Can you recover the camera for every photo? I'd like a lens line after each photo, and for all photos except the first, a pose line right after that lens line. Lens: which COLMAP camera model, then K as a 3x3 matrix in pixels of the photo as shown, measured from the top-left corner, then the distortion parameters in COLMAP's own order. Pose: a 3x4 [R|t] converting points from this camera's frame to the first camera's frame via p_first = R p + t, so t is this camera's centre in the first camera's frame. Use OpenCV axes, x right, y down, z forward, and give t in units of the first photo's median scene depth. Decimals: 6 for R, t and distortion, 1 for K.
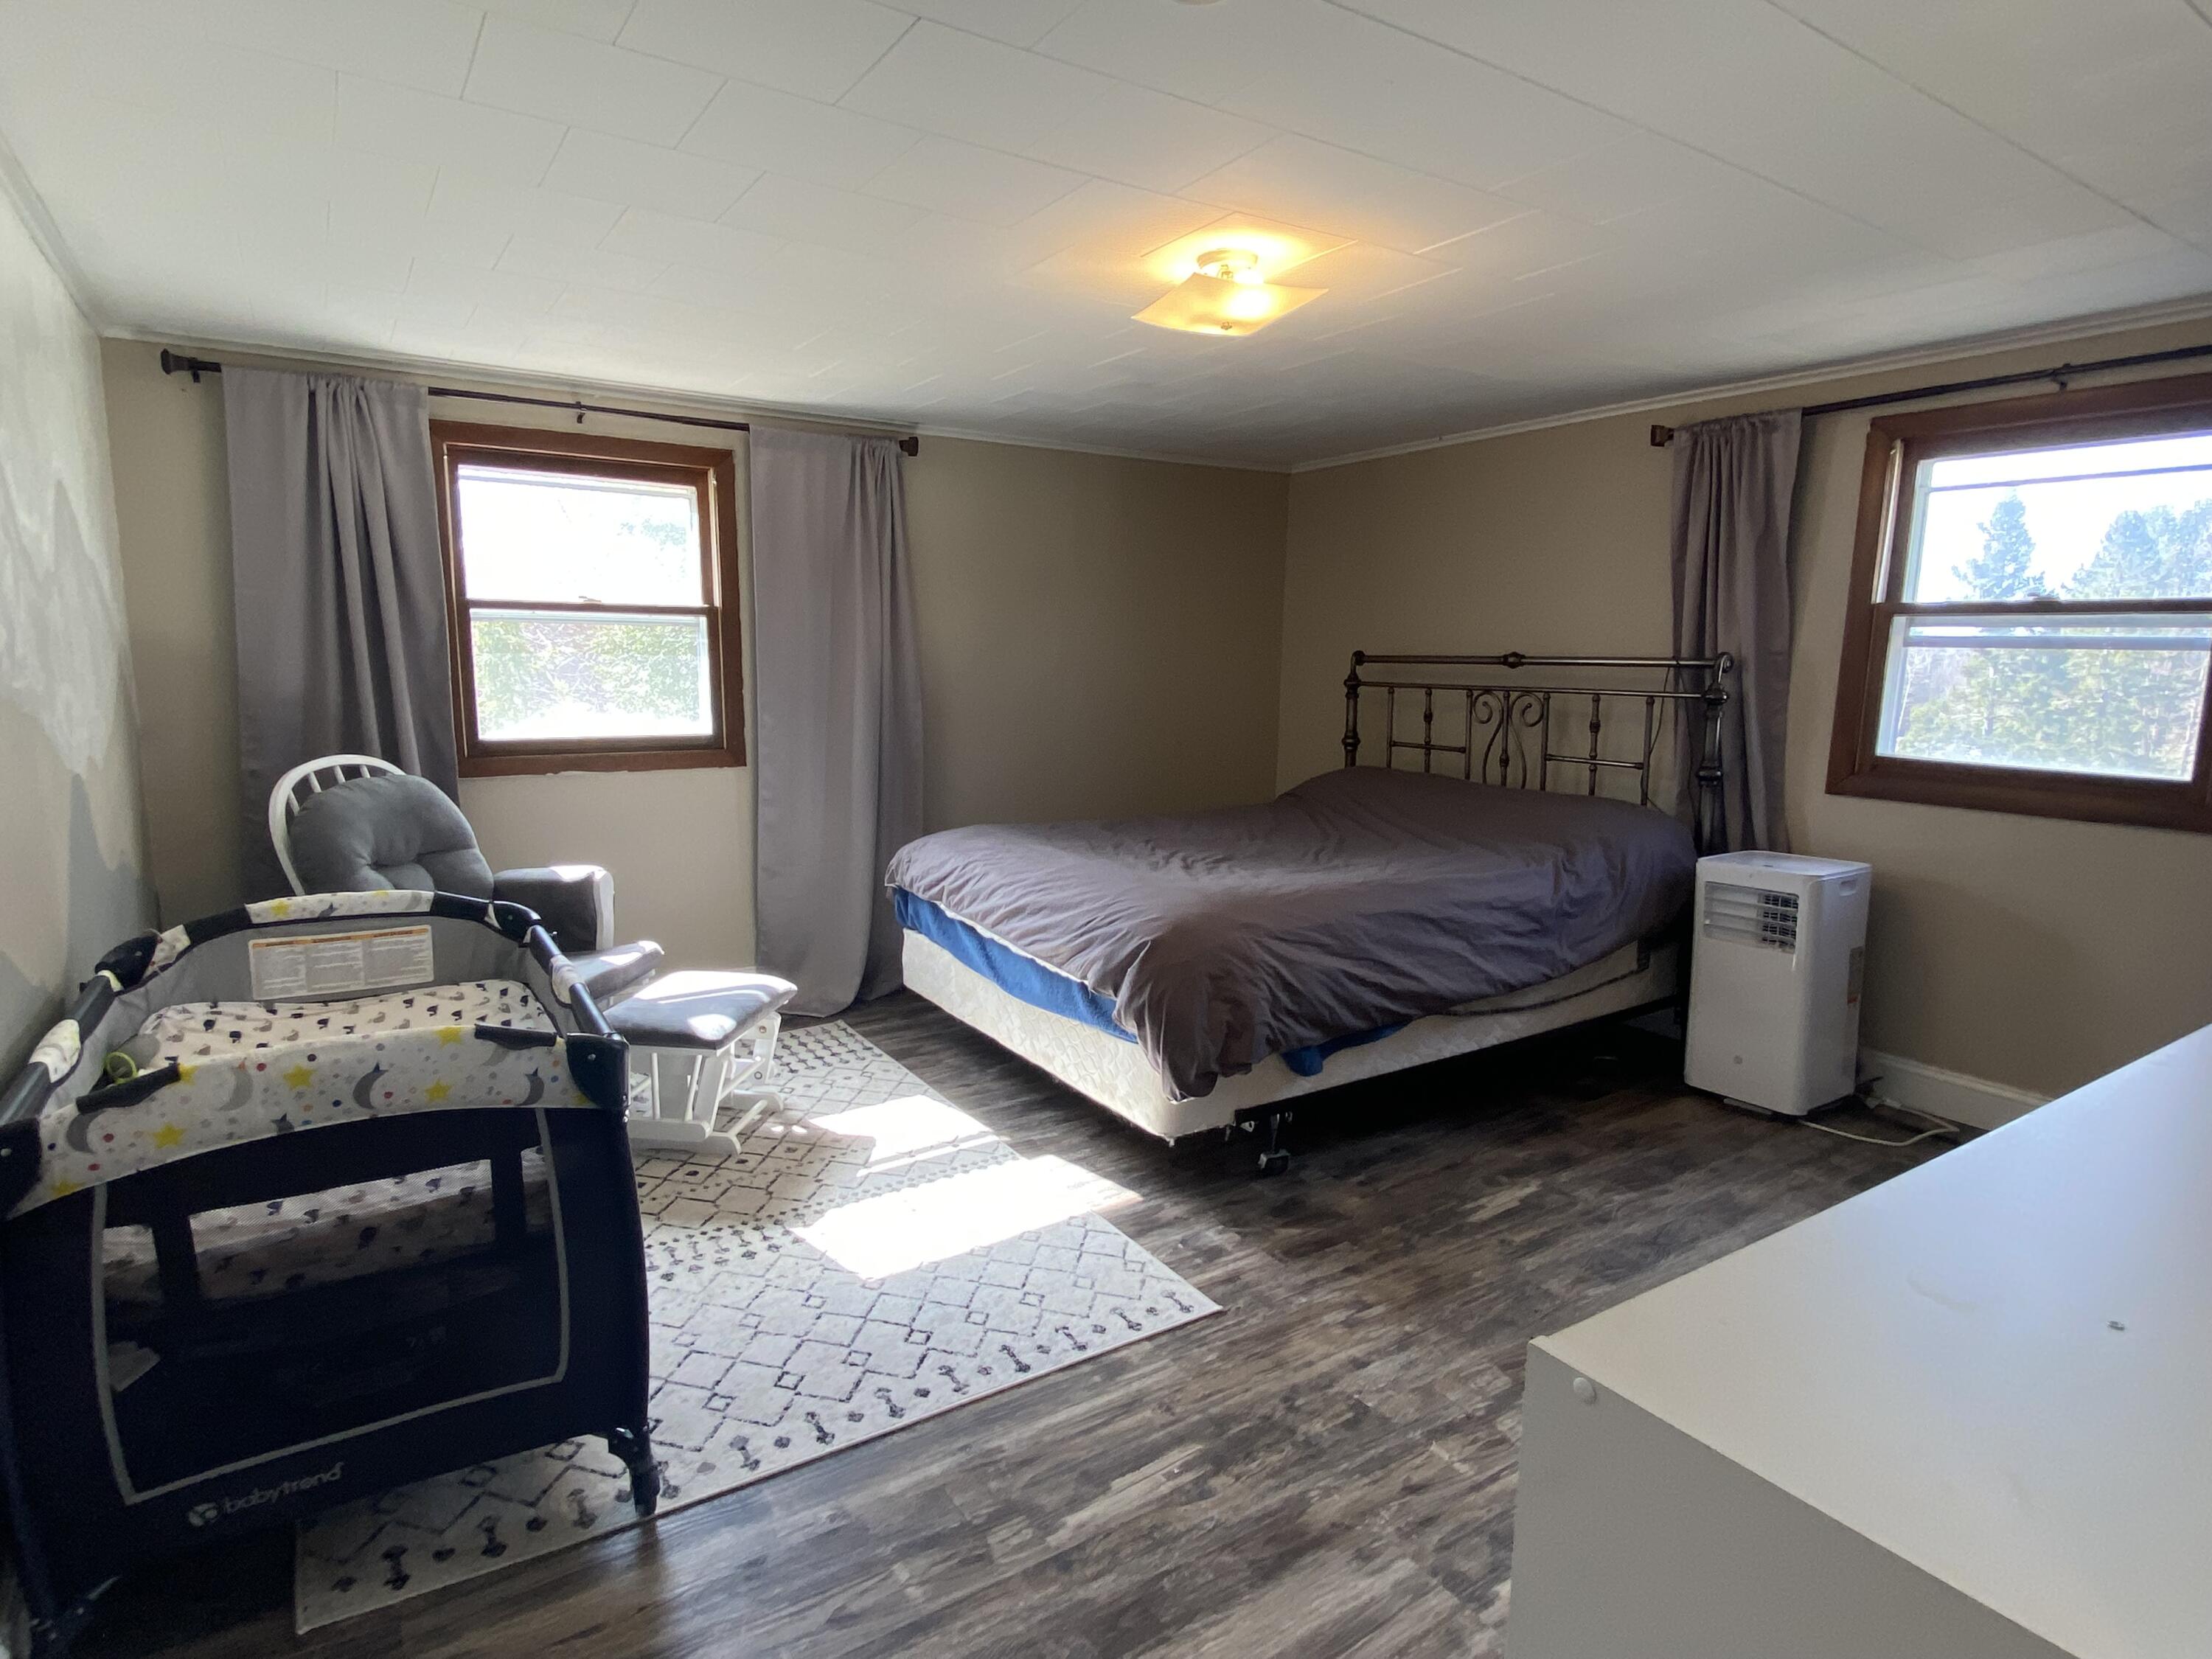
lens RADIAL K [[1180.8, 0, 1104.1], [0, 1180.8, 836.3], [0, 0, 1]] dist [0.034398, -0.042028]
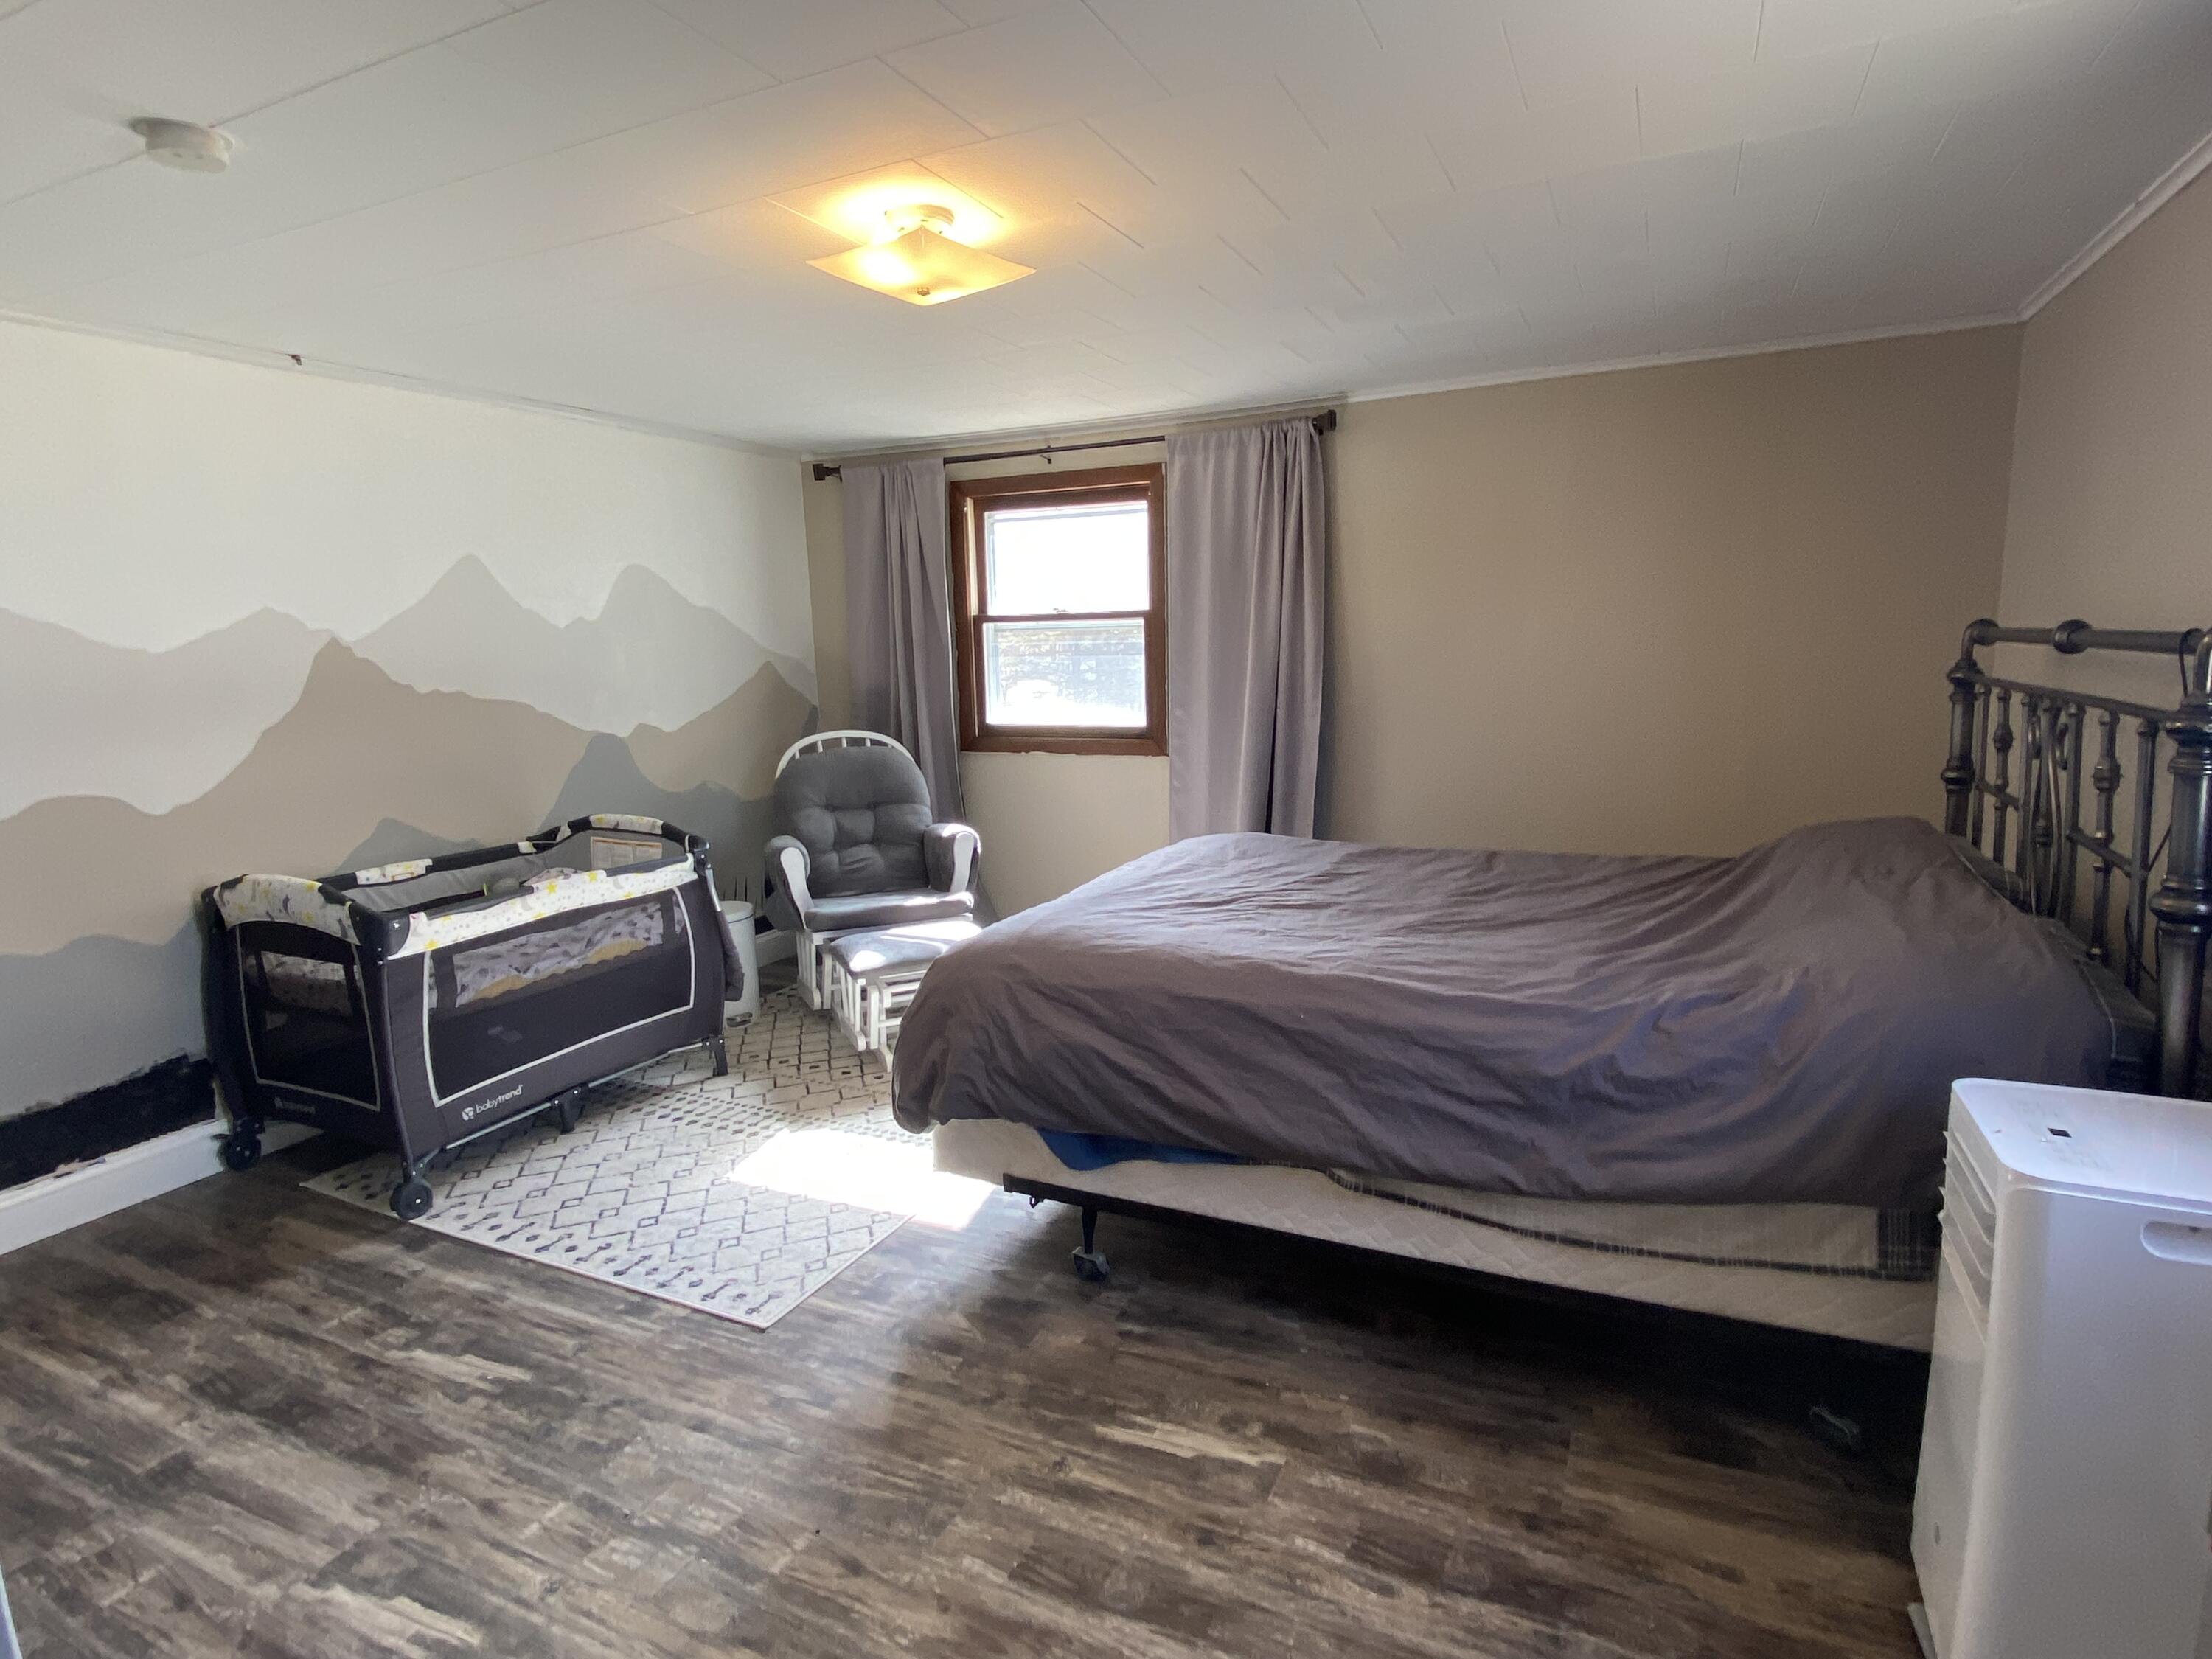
lens RADIAL K [[1191.2, 0, 1106.6], [0, 1191.2, 822.0], [0, 0, 1]] dist [0.015218, -0.018991]
pose [[0.521279, 0.106139, -0.846760, 0.884671], [-0.103408, 0.992780, 0.060782, -0.090786], [0.847098, 0.055878, 0.528491, 0.590199]]
